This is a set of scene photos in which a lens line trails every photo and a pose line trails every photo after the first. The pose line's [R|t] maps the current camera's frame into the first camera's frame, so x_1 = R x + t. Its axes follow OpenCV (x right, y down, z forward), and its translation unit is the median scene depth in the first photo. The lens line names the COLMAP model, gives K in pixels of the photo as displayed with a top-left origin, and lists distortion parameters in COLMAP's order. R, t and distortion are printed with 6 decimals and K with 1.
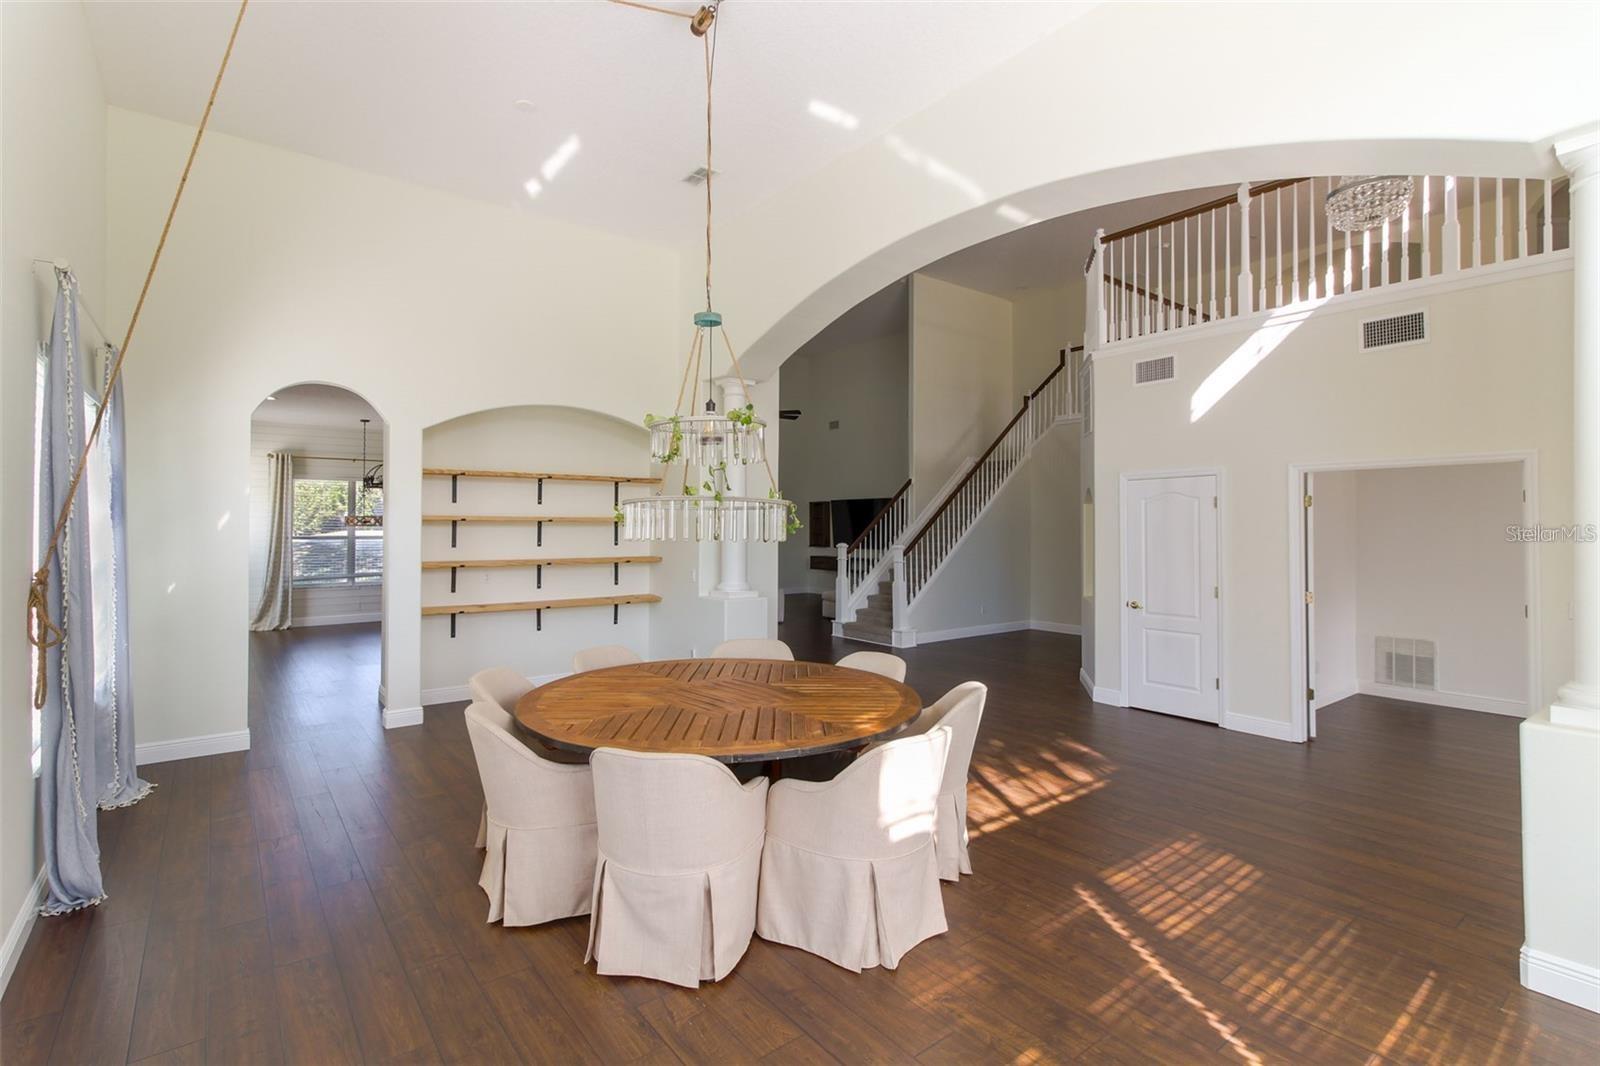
lens RADIAL K [[758.1, 0, 799.6], [0, 758.1, 527.6], [0, 0, 1]] dist [-0.002573, 0.000030]
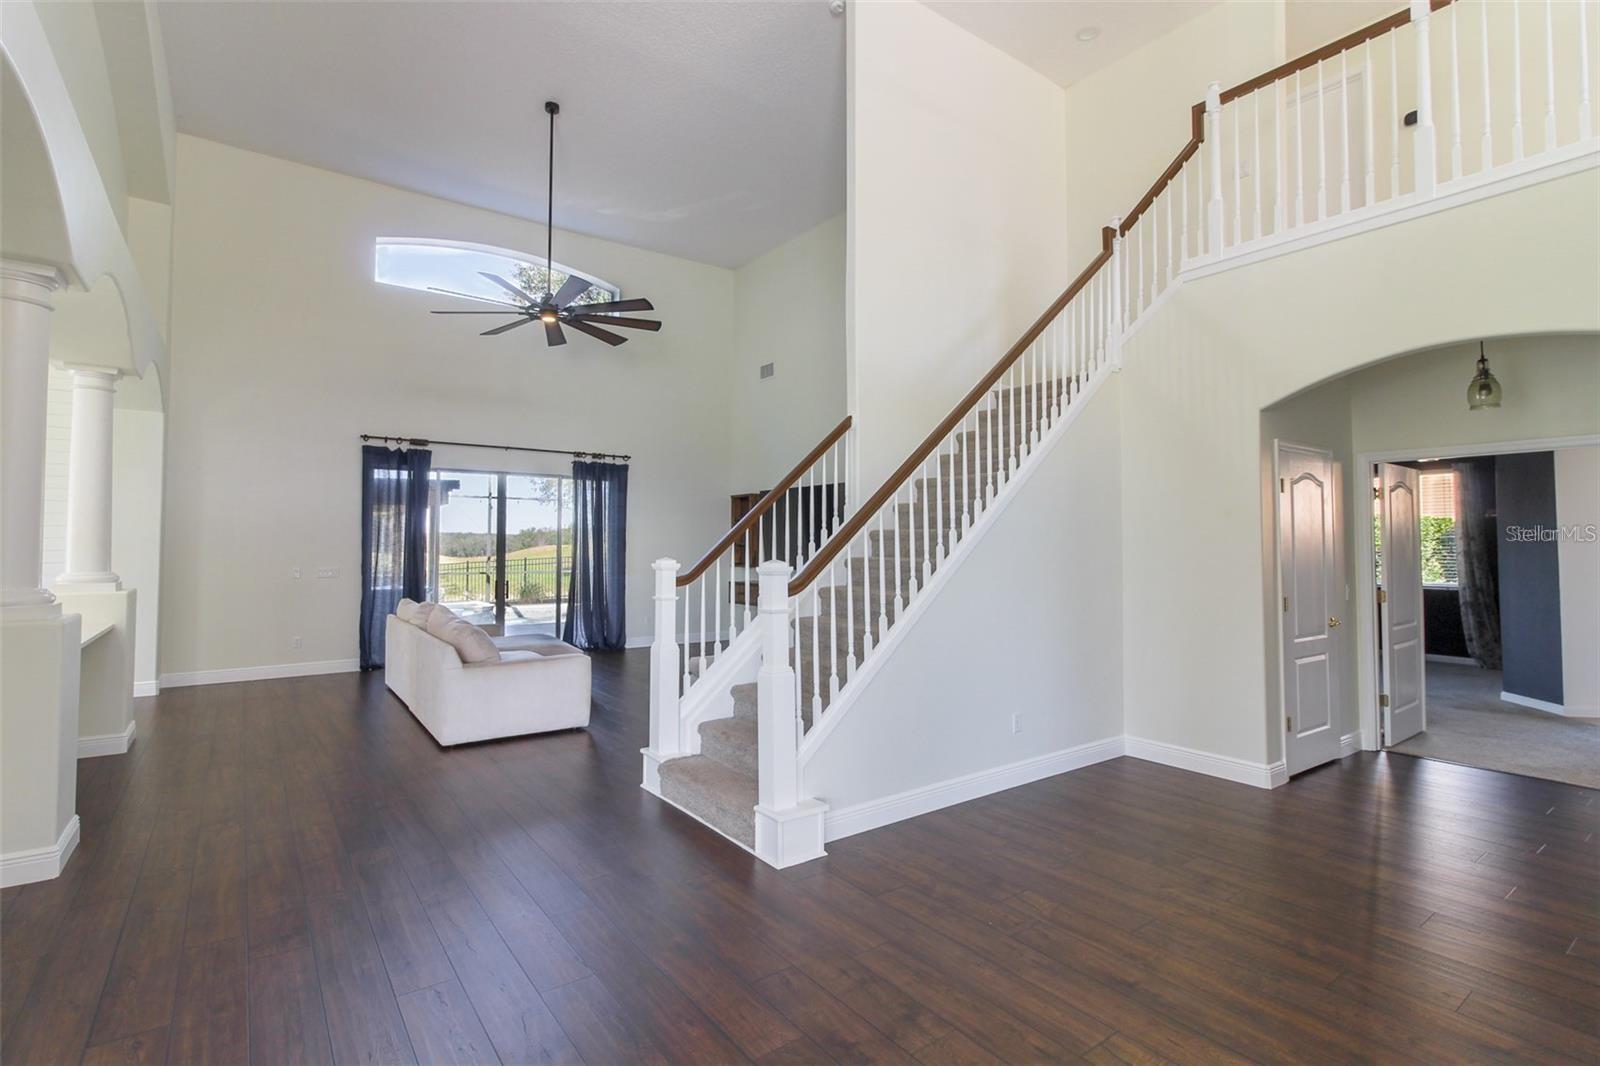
lens RADIAL K [[758.1, 0, 801.2], [0, 758.1, 534.0], [0, 0, 1]] dist [-0.002573, 0.000030]
pose [[0.999593, -0.003619, -0.028305, 0.131805], [0.003103, 0.999829, -0.018253, 0.013816], [0.028366, 0.018157, 0.999433, 0.557803]]
